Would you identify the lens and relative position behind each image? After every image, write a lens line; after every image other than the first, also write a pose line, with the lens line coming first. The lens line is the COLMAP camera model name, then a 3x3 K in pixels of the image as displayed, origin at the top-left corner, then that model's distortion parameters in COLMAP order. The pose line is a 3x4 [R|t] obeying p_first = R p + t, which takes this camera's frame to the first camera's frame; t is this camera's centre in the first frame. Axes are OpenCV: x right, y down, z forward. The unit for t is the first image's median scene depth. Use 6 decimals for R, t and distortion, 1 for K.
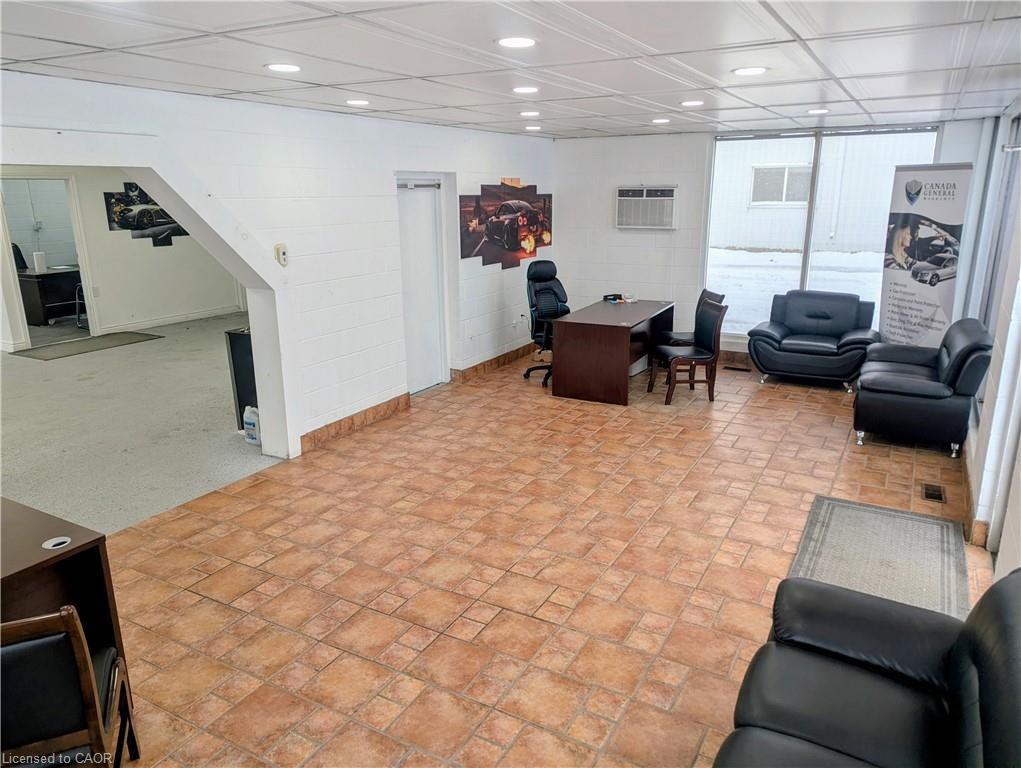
lens RADIAL K [[735.7, 0, 510.5], [0, 735.7, 384.0], [0, 0, 1]] dist [0.045662, -0.004527]
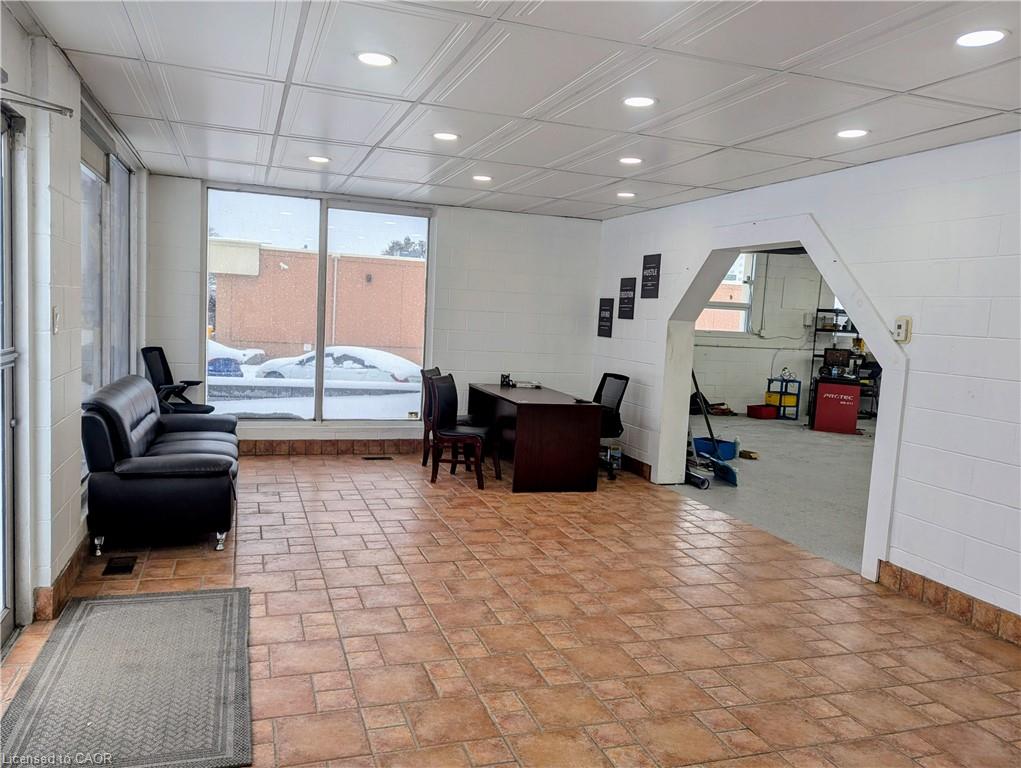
lens RADIAL K [[735.7, 0, 510.5], [0, 735.7, 384.0], [0, 0, 1]] dist [0.045662, -0.004527]
pose [[-0.659519, 0.050968, -0.749958, 0.696126], [-0.239431, 0.931489, 0.273862, -0.281440], [0.712536, 0.360180, -0.602132, 1.404236]]
